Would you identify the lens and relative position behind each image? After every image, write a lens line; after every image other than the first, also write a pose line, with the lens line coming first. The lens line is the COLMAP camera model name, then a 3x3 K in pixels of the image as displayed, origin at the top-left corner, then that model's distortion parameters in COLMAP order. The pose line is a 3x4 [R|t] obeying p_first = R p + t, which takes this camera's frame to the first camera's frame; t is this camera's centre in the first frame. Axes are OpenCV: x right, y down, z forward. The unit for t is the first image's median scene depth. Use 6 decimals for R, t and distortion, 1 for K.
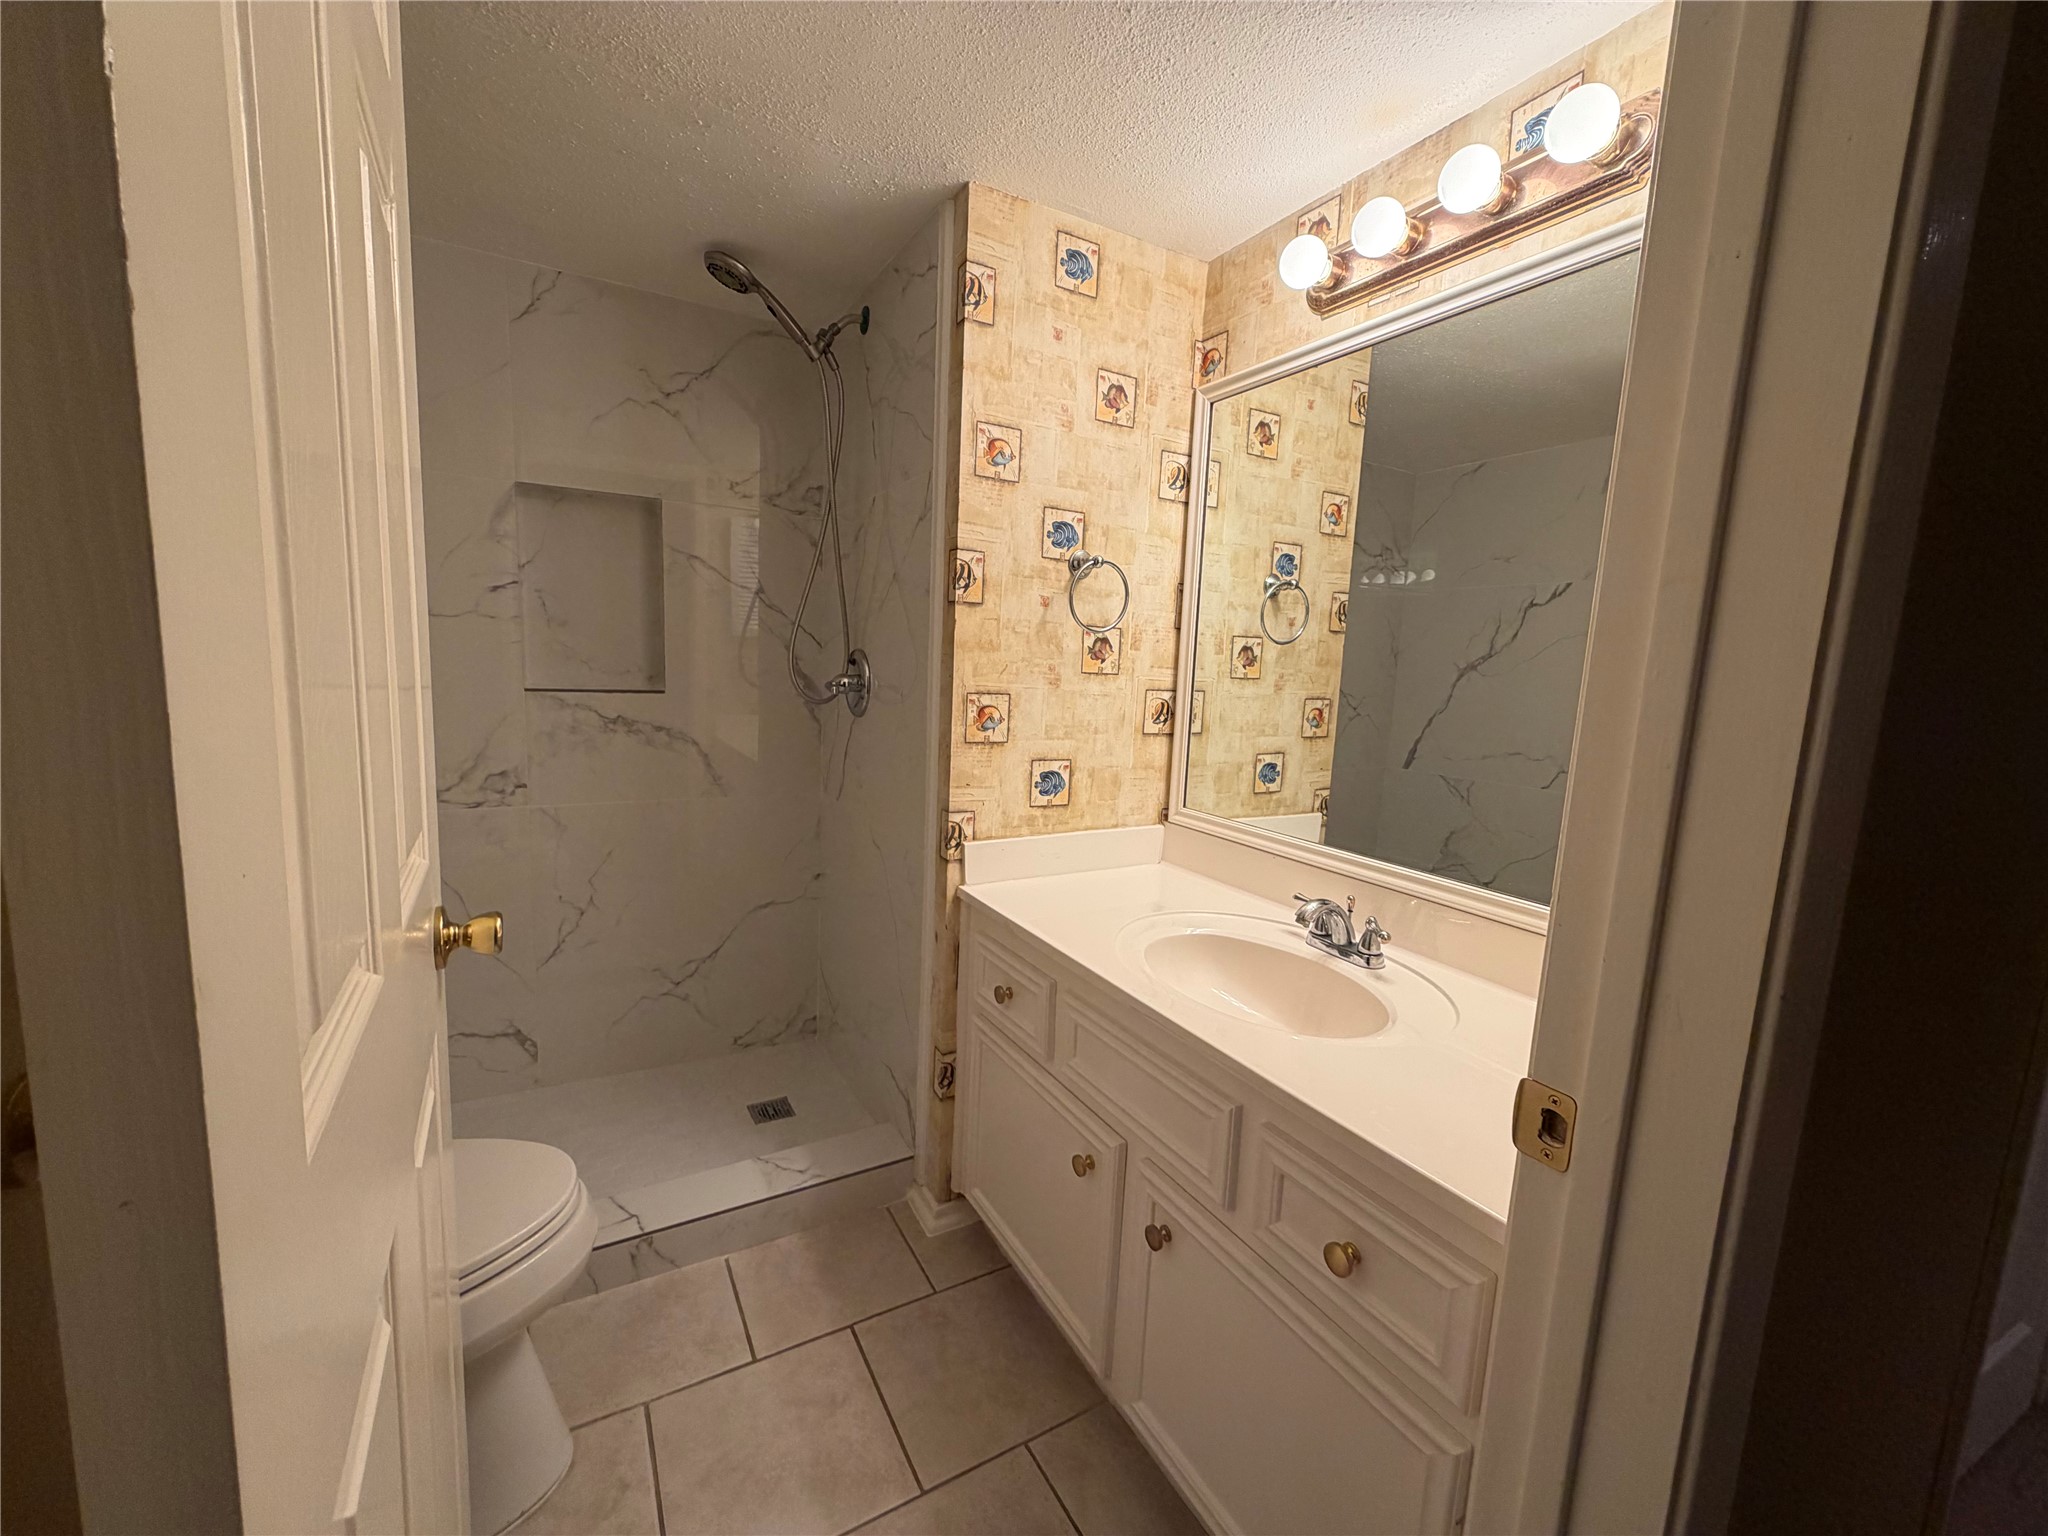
lens RADIAL K [[820.8, 0, 1022.8], [0, 820.8, 766.6], [0, 0, 1]] dist [0.001102, -0.000643]
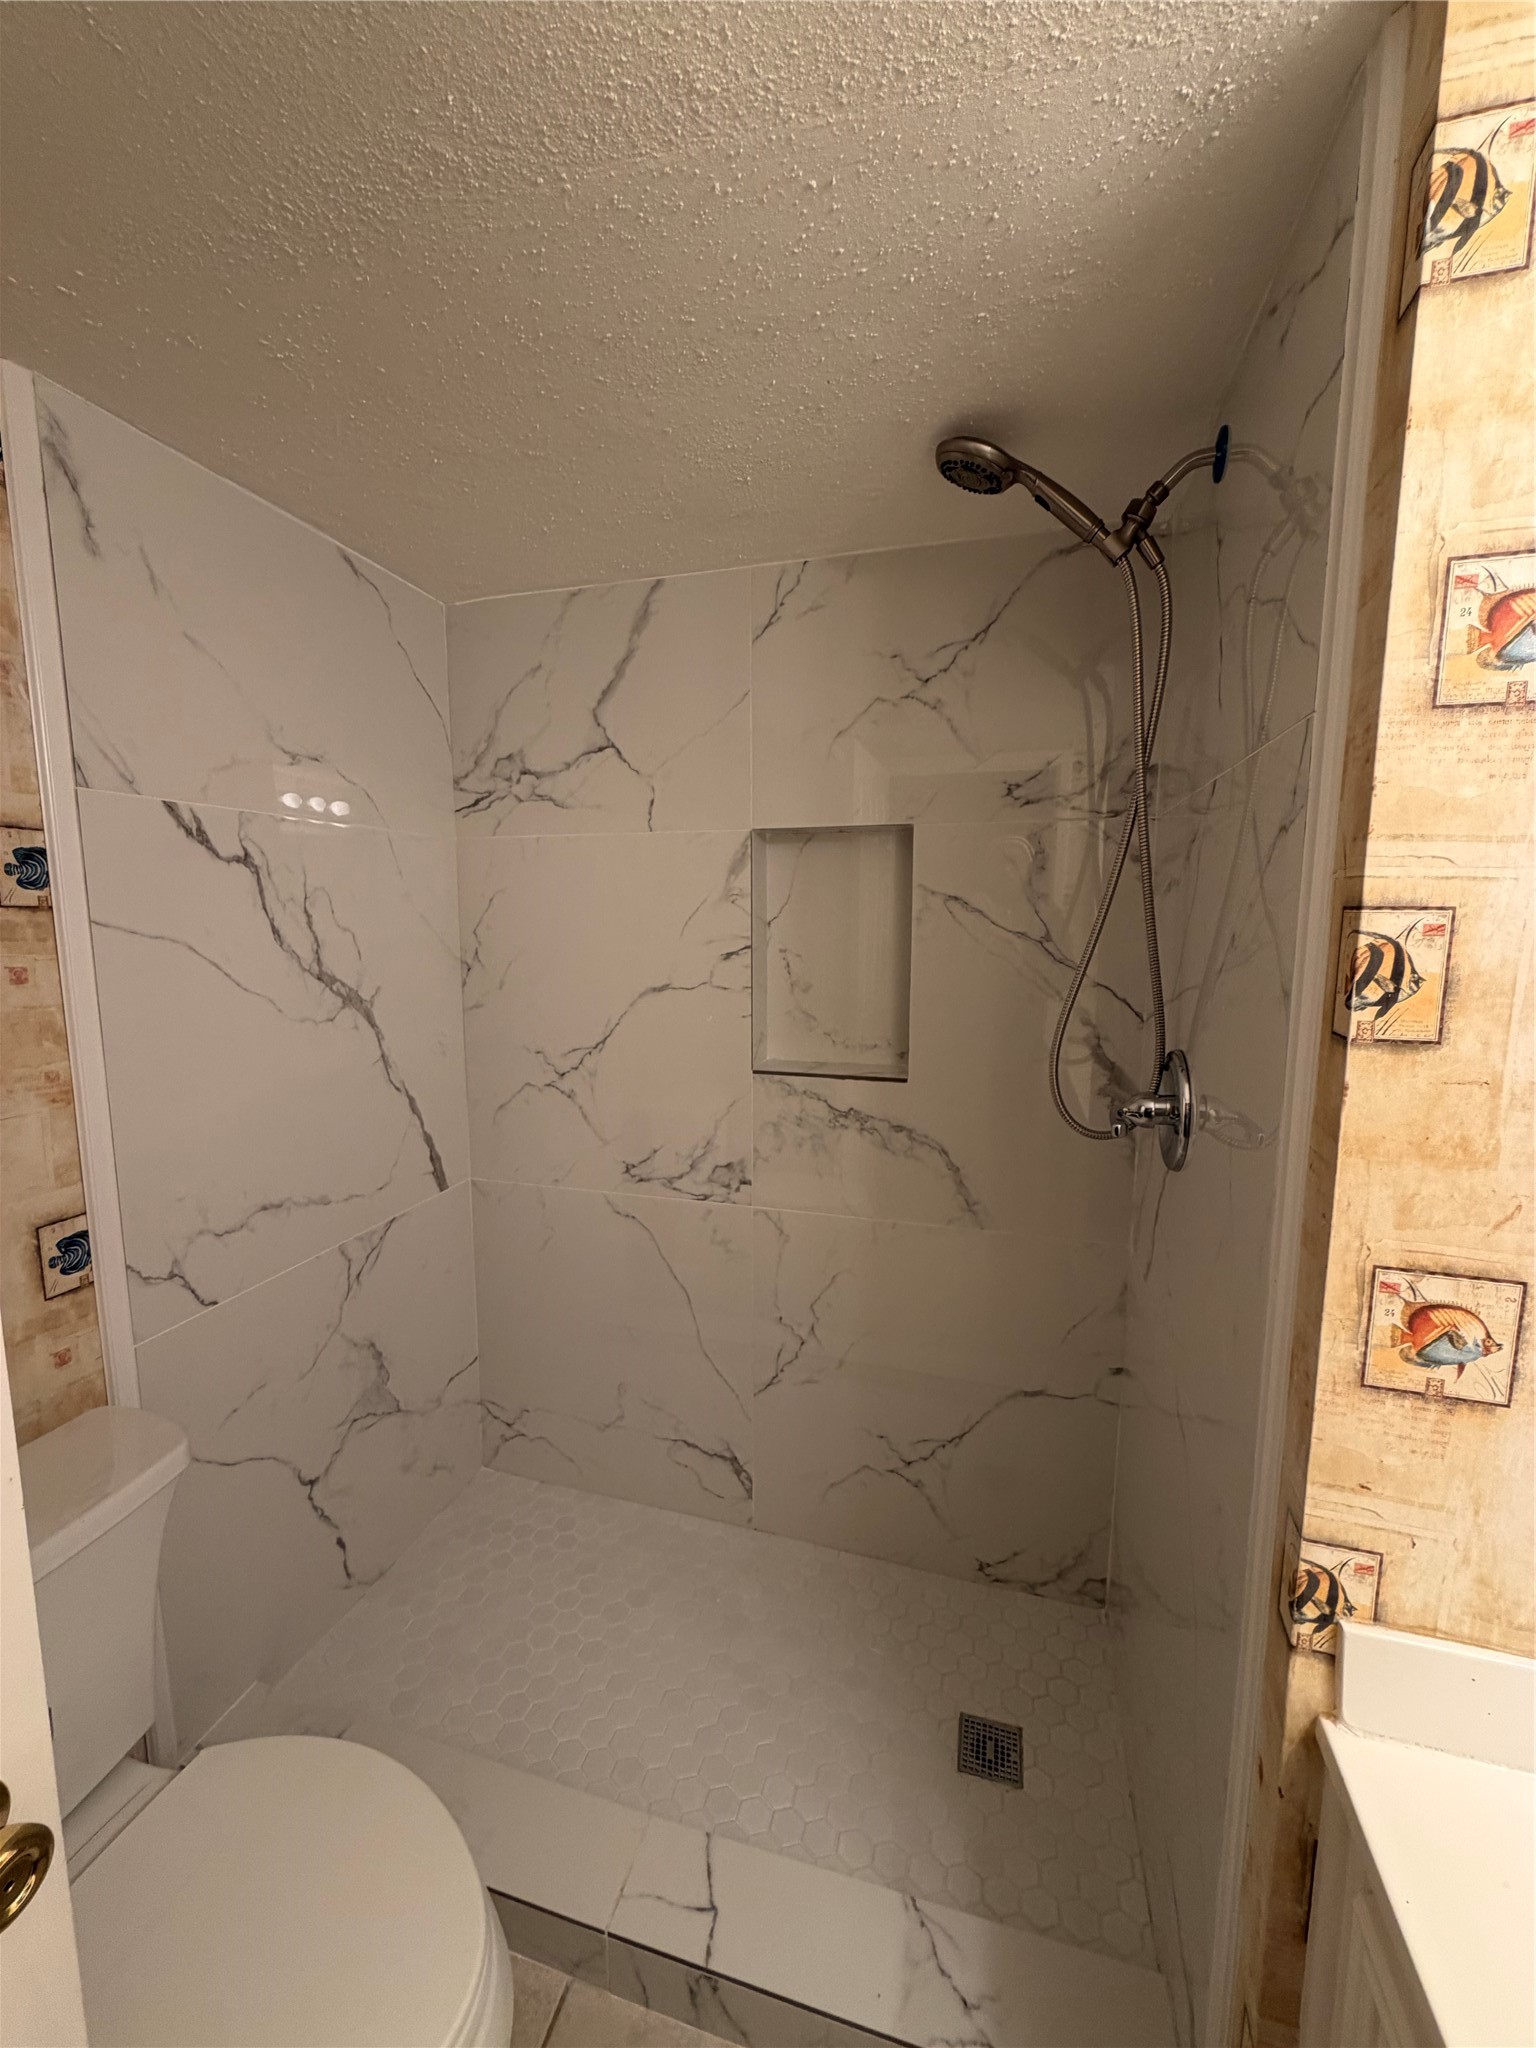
lens RADIAL K [[820.8, 0, 763.0], [0, 820.8, 1019.1], [0, 0, 1]] dist [0.001102, -0.000643]
pose [[0.696144, 0.051073, -0.716083, 0.003651], [-0.066803, 0.997747, 0.006219, -0.182272], [0.714787, 0.043507, 0.697988, 0.492081]]
